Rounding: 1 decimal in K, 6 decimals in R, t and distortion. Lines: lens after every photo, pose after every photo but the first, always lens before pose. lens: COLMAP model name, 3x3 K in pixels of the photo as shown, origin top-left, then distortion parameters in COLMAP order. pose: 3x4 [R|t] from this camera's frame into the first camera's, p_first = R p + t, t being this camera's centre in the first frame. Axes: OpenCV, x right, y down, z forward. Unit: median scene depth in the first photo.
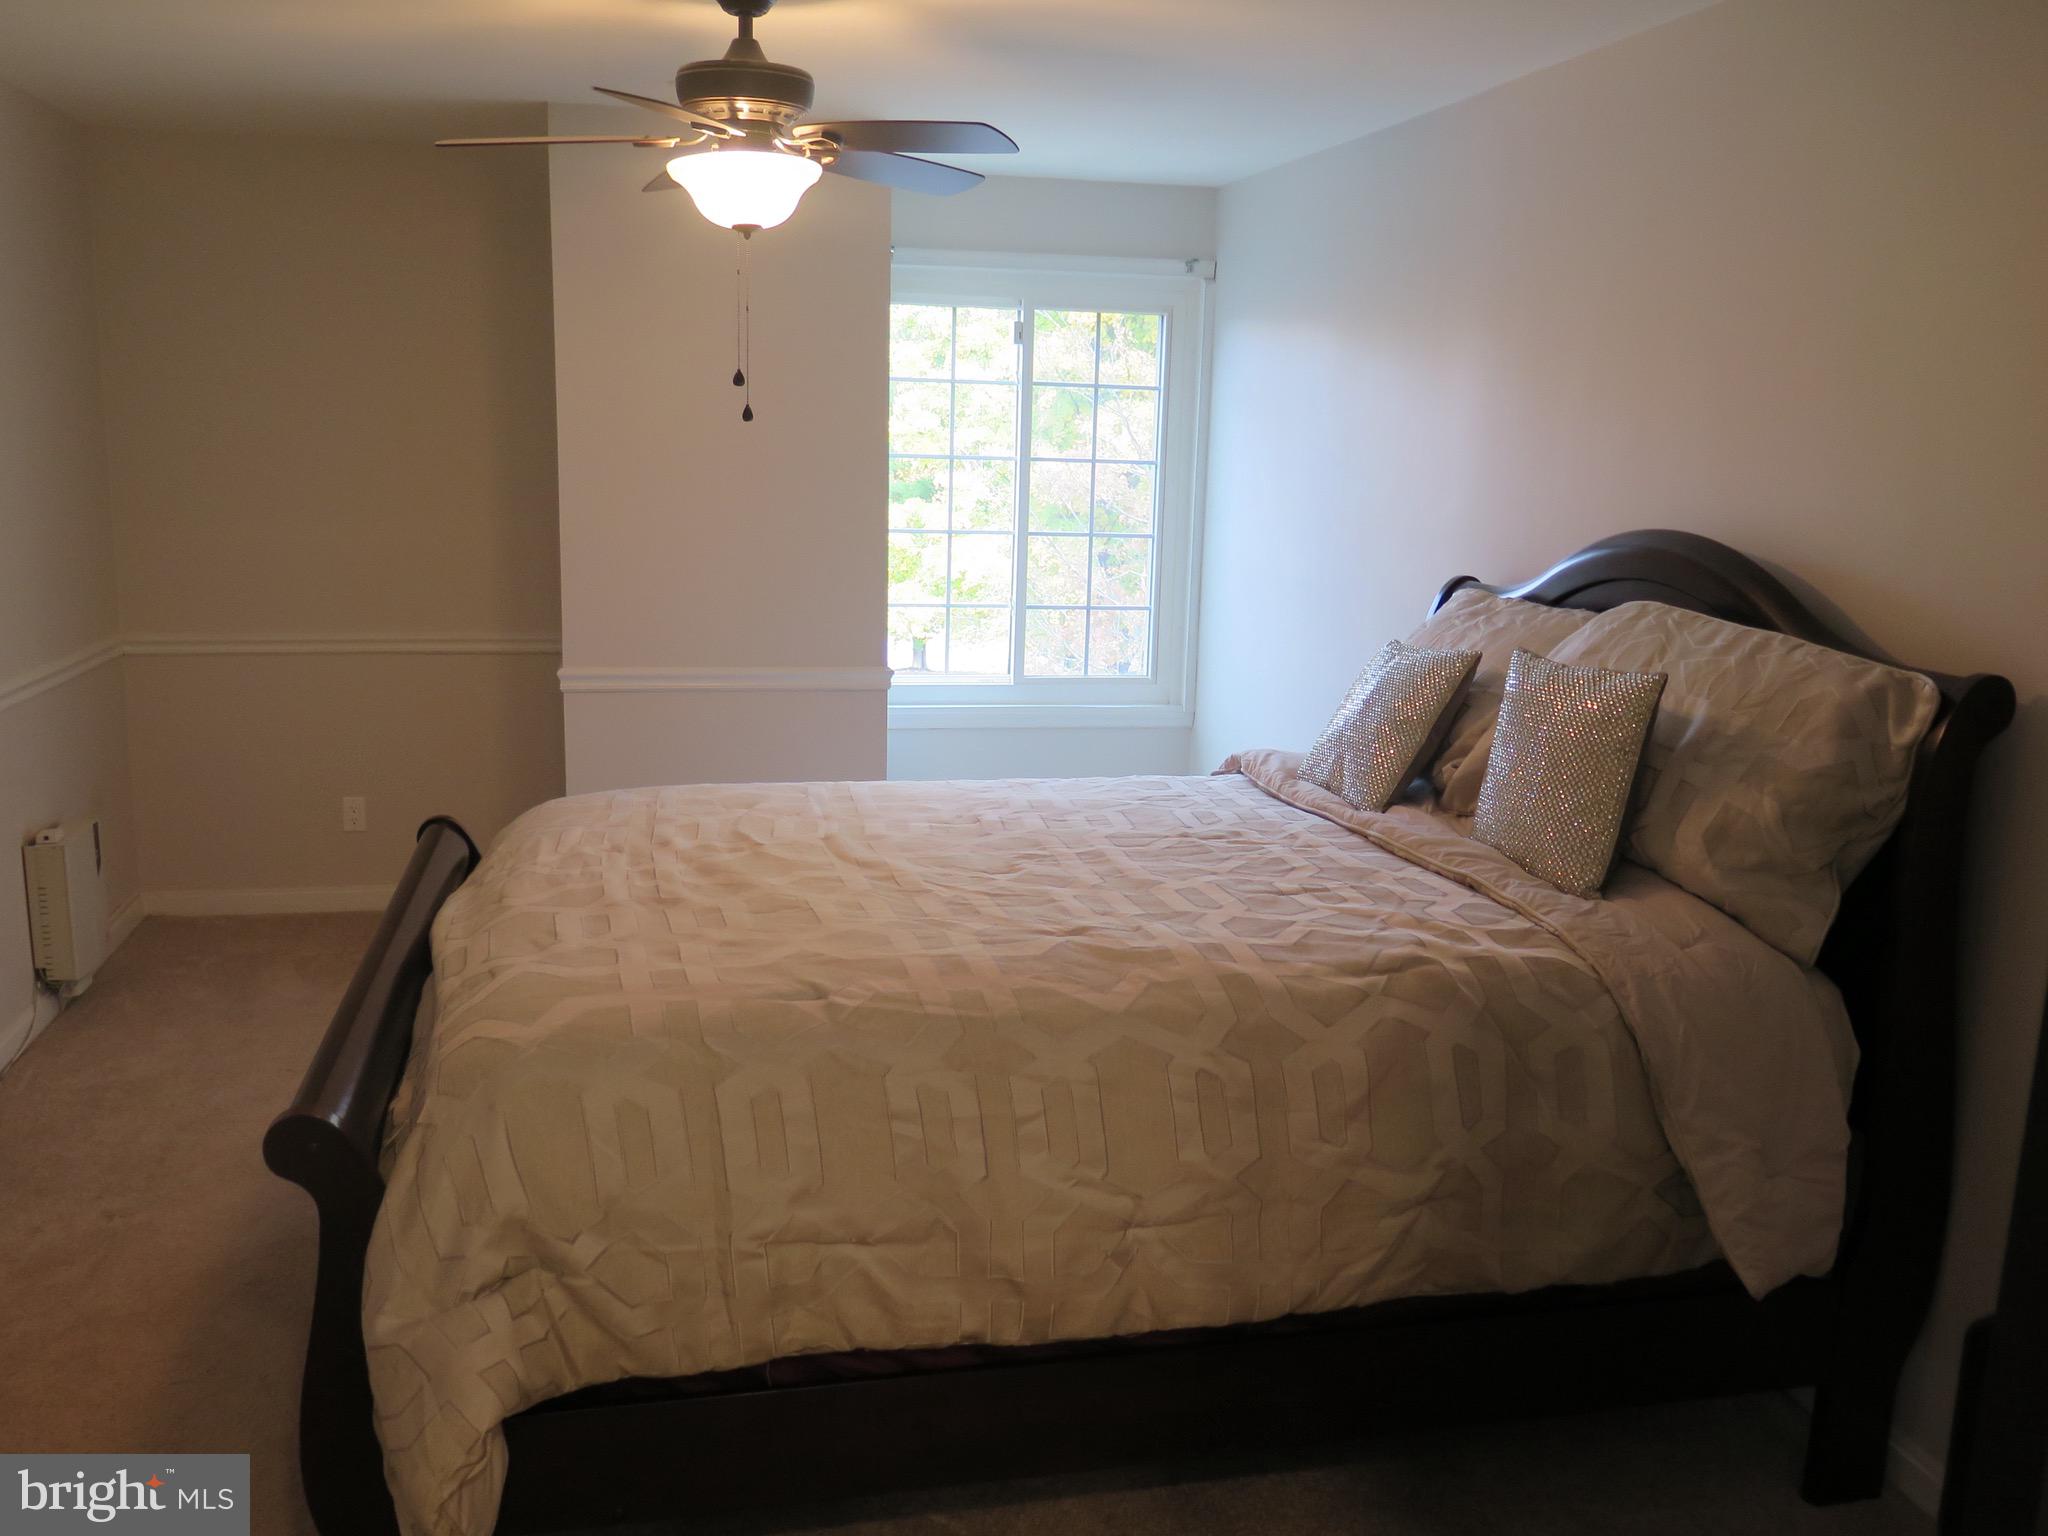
lens RADIAL K [[1727.9, 0, 1024.0], [0, 1727.9, 768.0], [0, 0, 1]] dist [-0.042899, 0.012996]
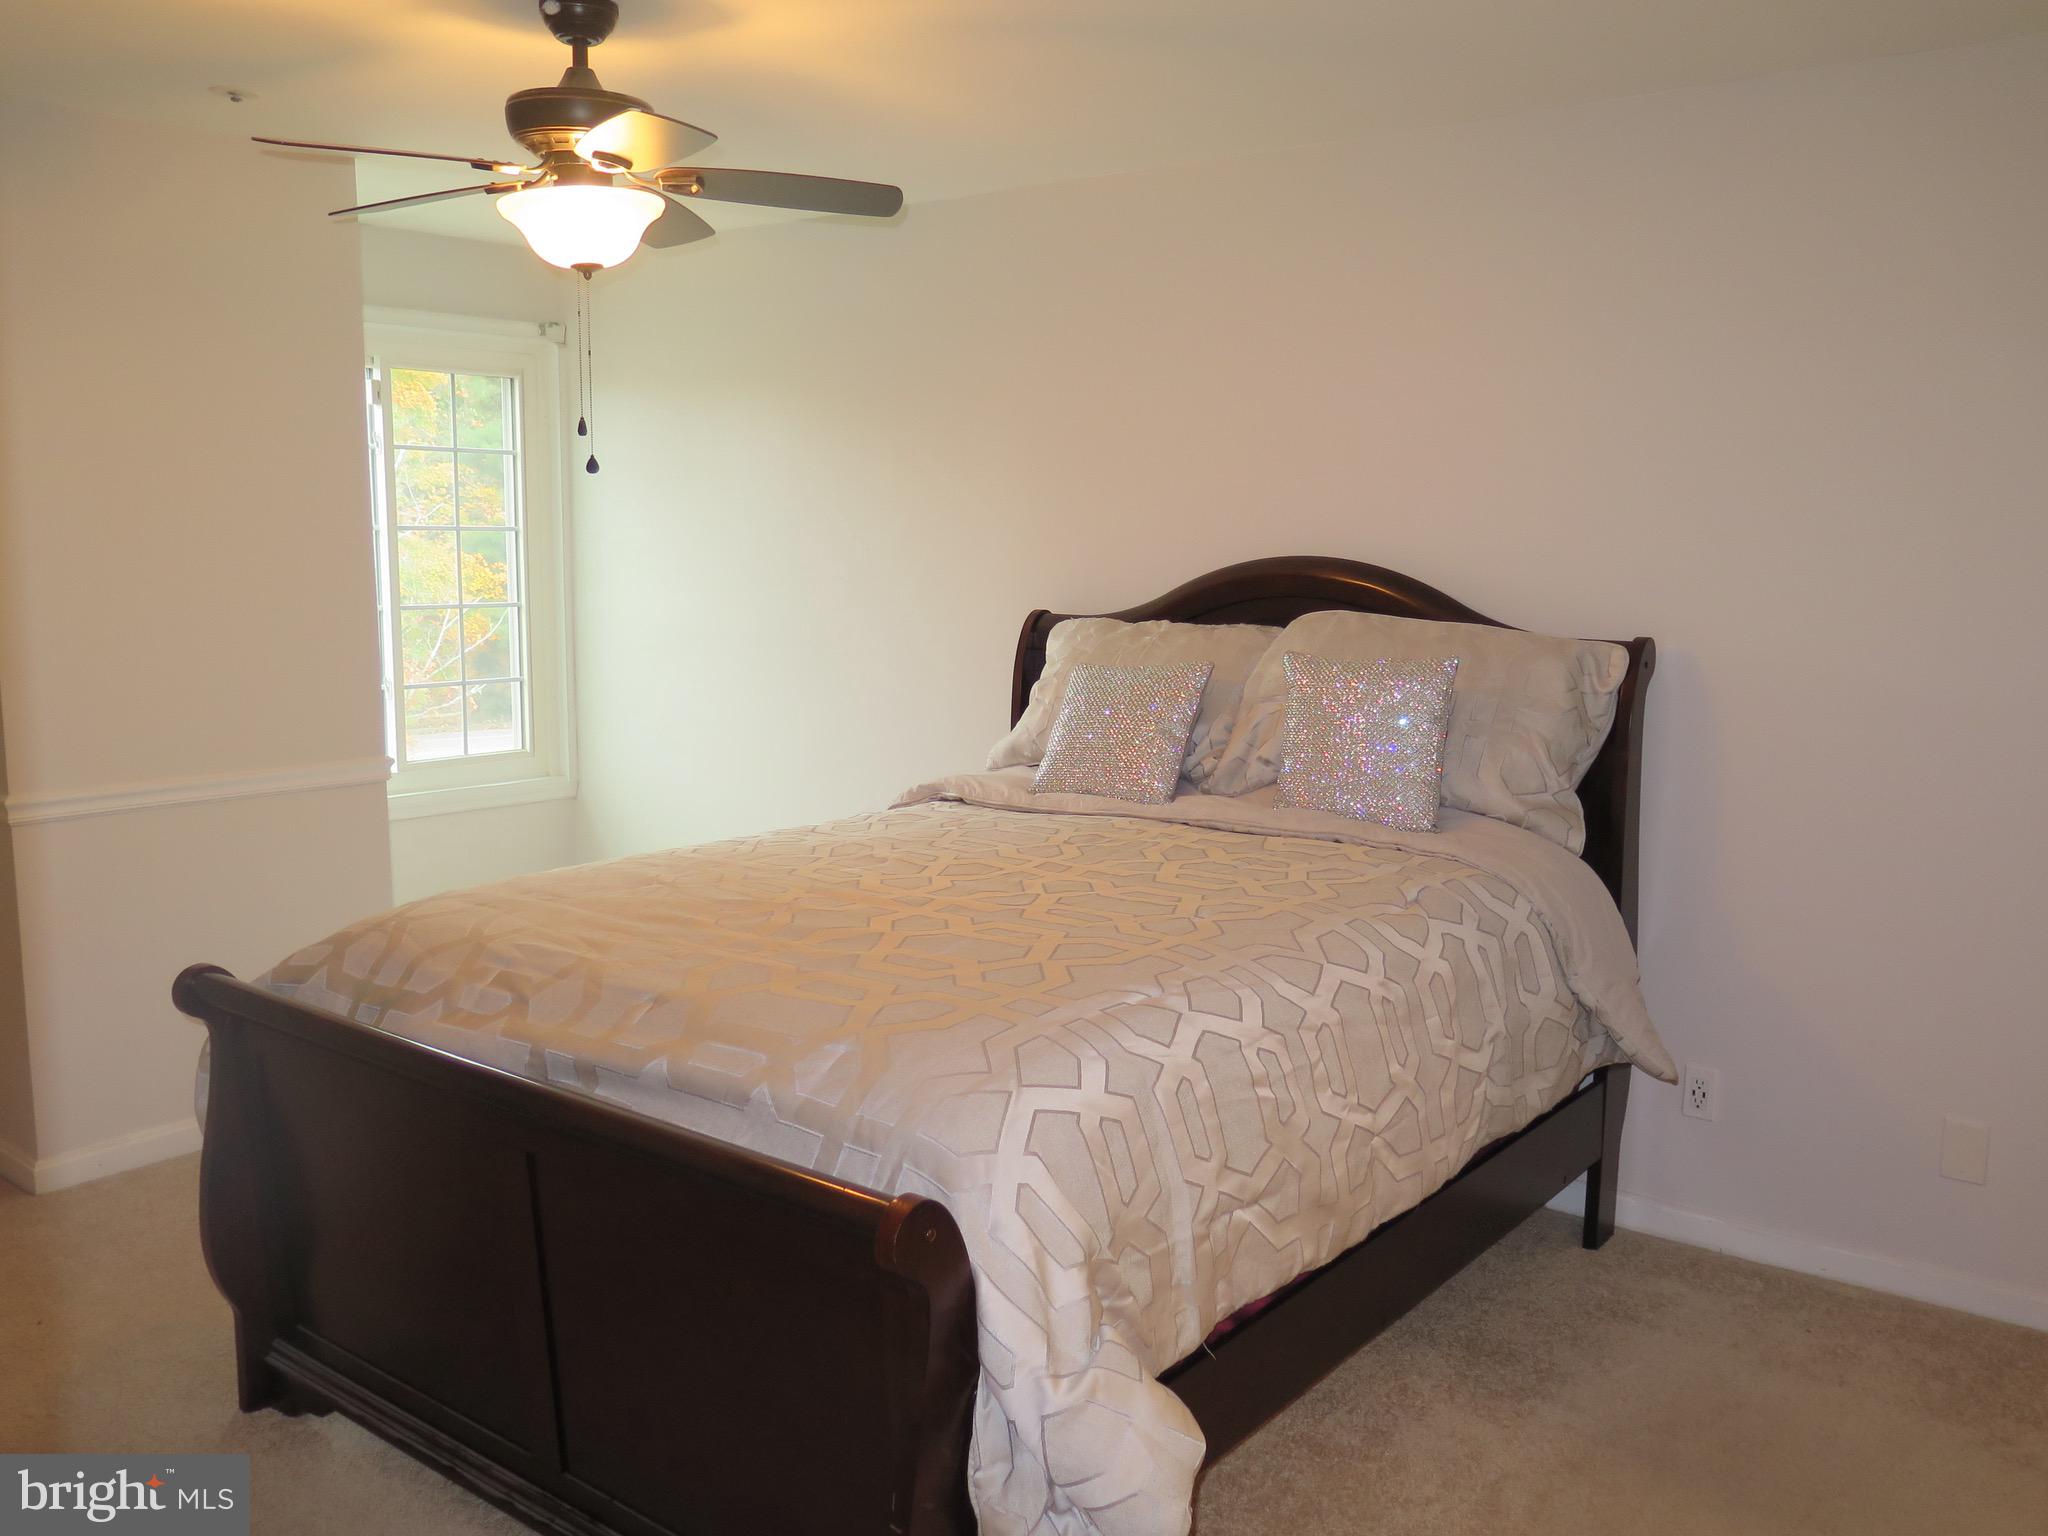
lens RADIAL K [[1727.9, 0, 1024.0], [0, 1727.9, 768.0], [0, 0, 1]] dist [-0.042899, 0.012996]
pose [[0.783769, -0.107346, 0.611705, -0.574522], [0.134536, 0.990907, 0.001511, -0.012928], [-0.606305, 0.081113, 0.791084, 0.135746]]
